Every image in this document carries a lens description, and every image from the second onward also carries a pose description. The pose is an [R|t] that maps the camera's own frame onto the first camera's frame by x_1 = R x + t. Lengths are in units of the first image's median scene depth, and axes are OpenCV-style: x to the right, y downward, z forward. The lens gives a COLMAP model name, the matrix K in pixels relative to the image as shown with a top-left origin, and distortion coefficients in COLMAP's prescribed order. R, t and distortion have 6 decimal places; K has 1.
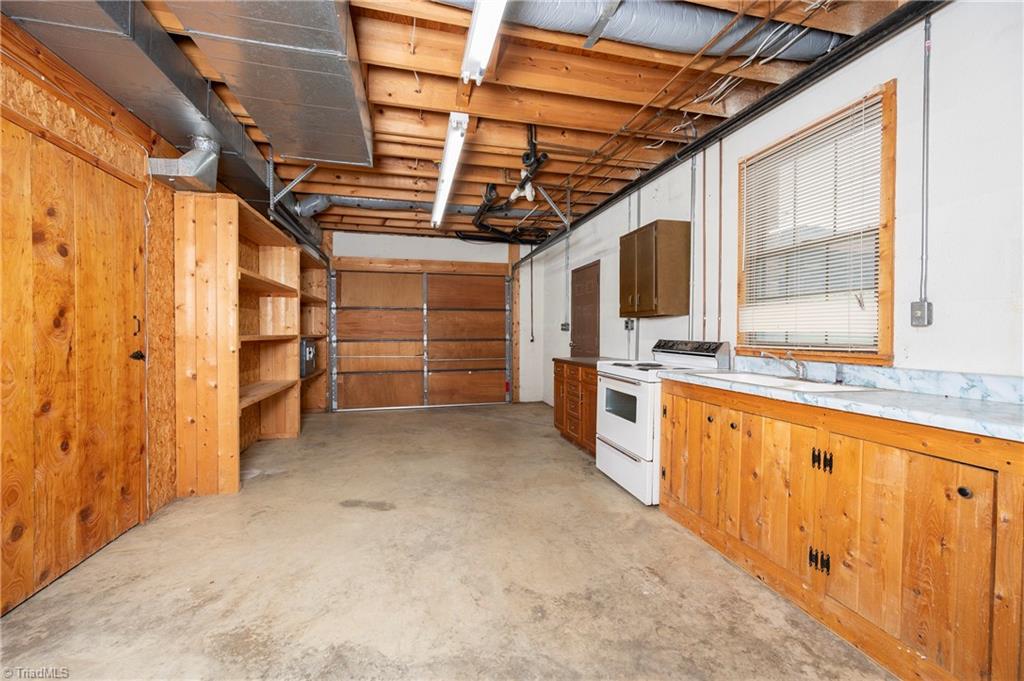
lens RADIAL K [[408.1, 0, 515.3], [0, 408.1, 349.8], [0, 0, 1]] dist [-0.000024, 0.000496]
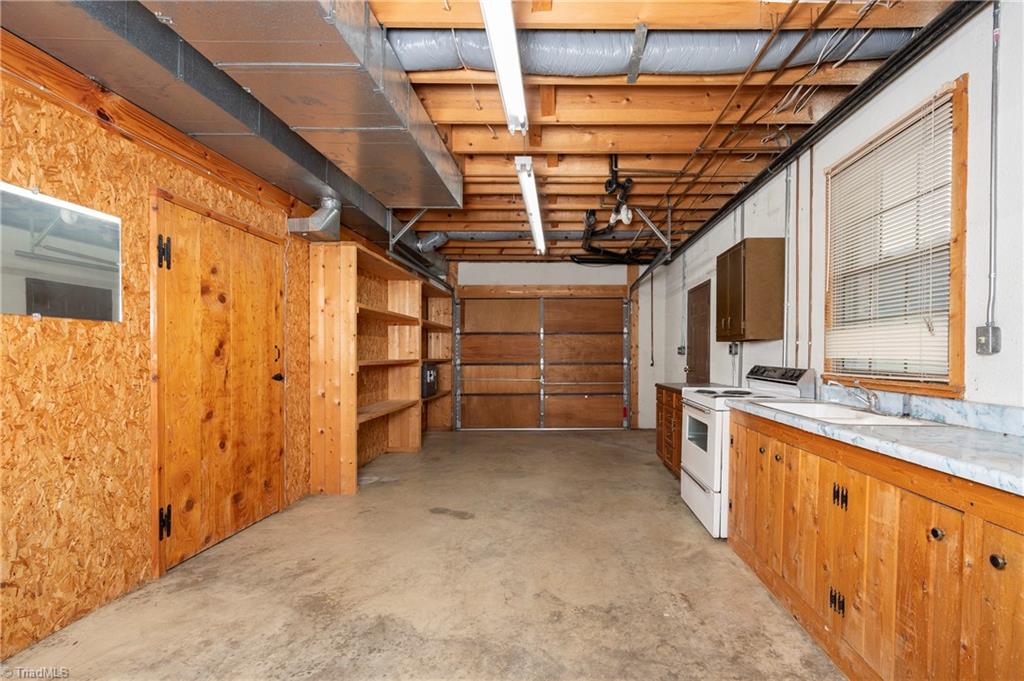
lens RADIAL K [[408.6, 0, 531.2], [0, 408.6, 373.8], [0, 0, 1]] dist [0.000114, -0.000349]
pose [[0.972489, 0.008143, -0.232805, 0.138412], [-0.008195, 0.999966, 0.000746, -0.004662], [0.232803, 0.001182, 0.972523, -0.046804]]
